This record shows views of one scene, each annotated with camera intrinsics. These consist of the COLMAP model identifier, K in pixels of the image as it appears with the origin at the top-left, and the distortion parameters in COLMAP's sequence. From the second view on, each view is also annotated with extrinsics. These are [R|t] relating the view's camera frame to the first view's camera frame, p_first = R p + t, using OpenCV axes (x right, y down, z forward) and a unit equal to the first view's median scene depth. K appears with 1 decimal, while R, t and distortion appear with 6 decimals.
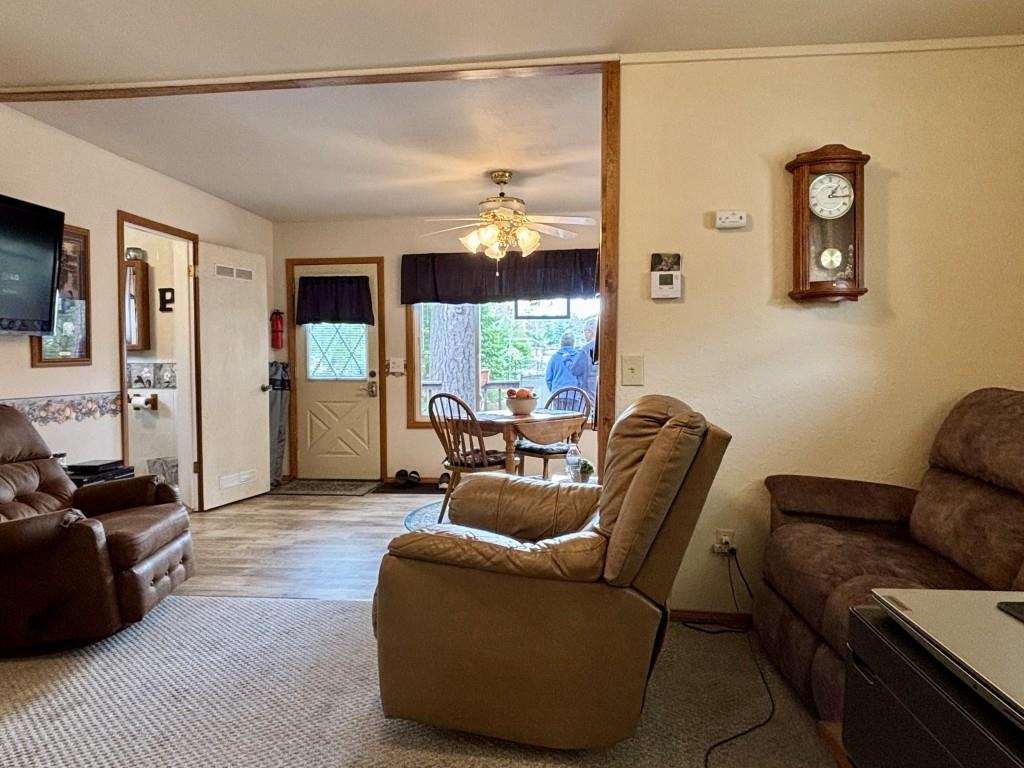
lens RADIAL K [[621.6, 0, 510.5], [0, 621.6, 383.6], [0, 0, 1]] dist [0.033553, -0.047900]
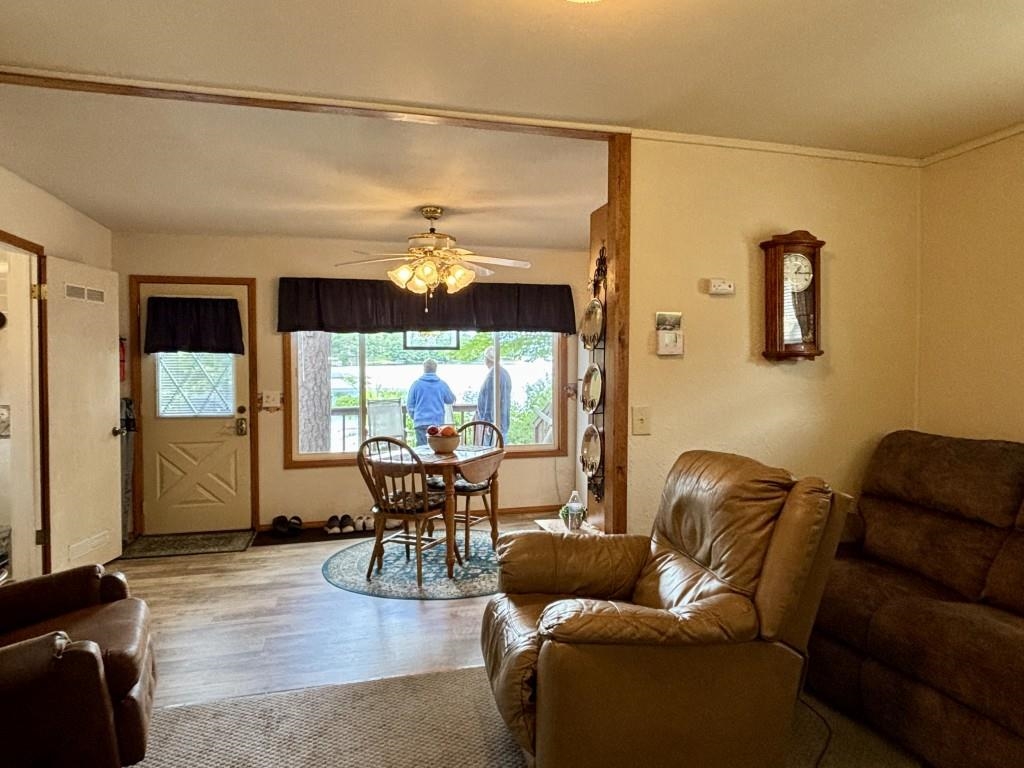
lens RADIAL K [[621.6, 0, 510.5], [0, 621.6, 383.6], [0, 0, 1]] dist [0.033553, -0.047900]
pose [[0.936232, -0.007518, 0.351302, -0.219072], [0.014248, 0.999761, -0.016576, -0.039989], [-0.351093, 0.020524, 0.936116, 0.042434]]
